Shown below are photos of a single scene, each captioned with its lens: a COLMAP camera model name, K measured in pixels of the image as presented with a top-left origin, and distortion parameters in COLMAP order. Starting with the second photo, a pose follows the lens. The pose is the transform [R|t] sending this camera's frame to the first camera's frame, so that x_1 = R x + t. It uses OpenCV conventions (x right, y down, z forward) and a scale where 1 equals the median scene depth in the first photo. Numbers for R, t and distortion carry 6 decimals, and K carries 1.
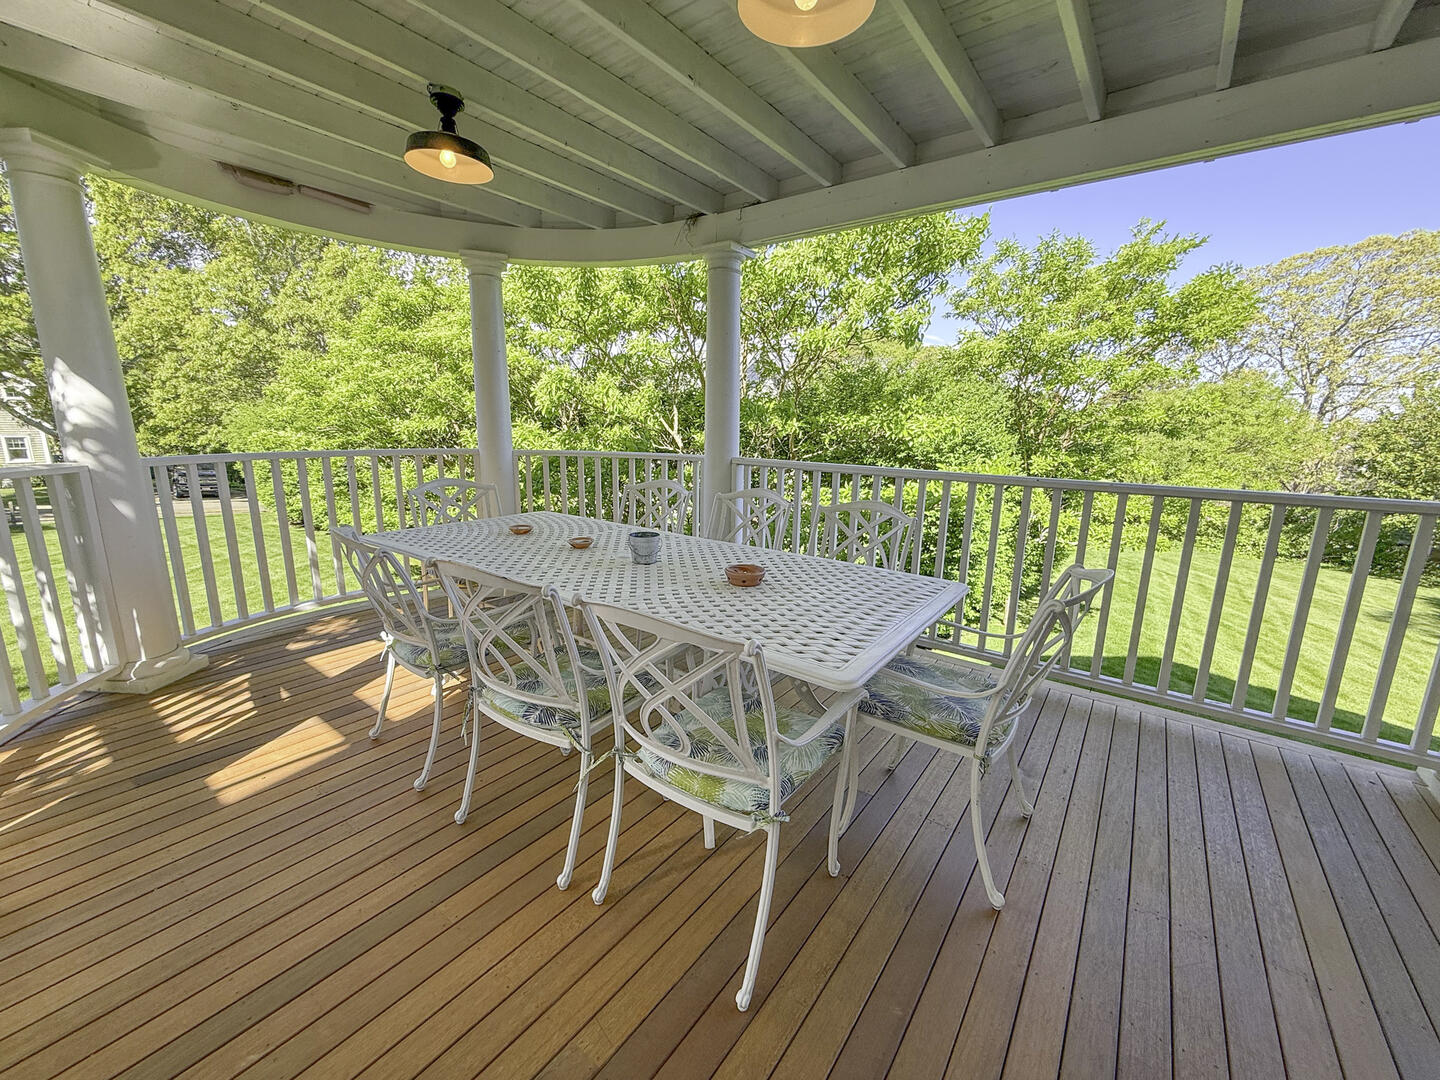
lens RADIAL K [[588.7, 0, 714.7], [0, 588.7, 540.6], [0, 0, 1]] dist [0.002964, -0.000072]
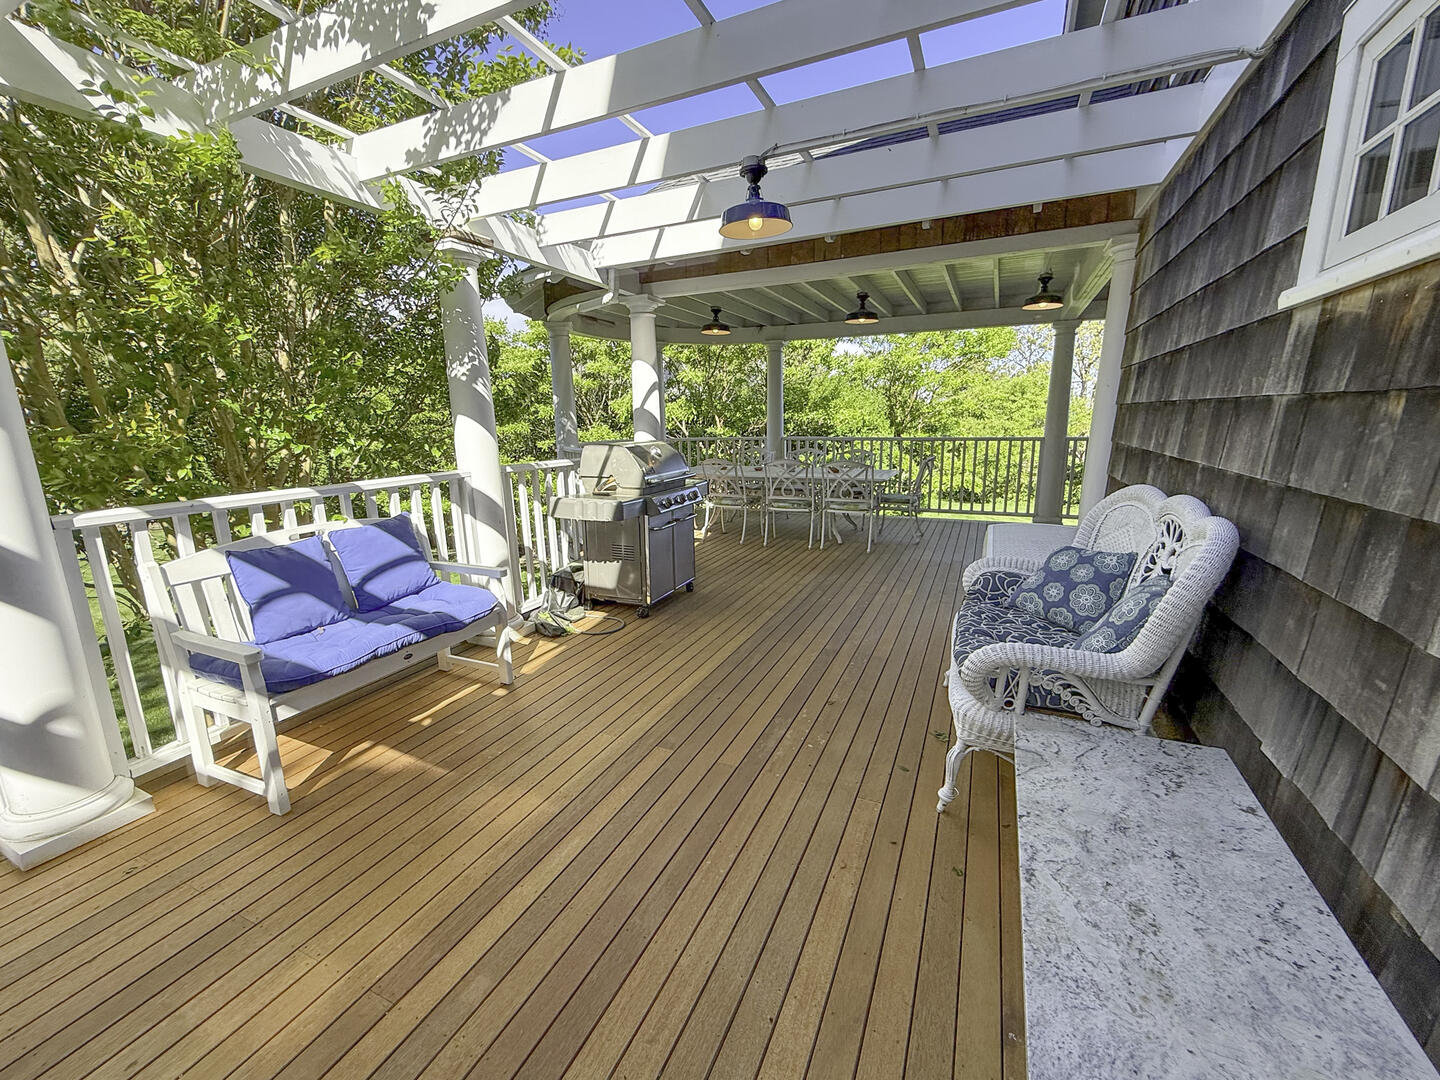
lens RADIAL K [[588.7, 0, 720.9], [0, 588.7, 544.0], [0, 0, 1]] dist [0.002964, -0.000072]
pose [[0.977727, -0.072119, 0.197103, -0.313013], [0.068868, 0.997354, 0.023306, 0.097383], [-0.198262, -0.009212, 0.980106, -0.537092]]
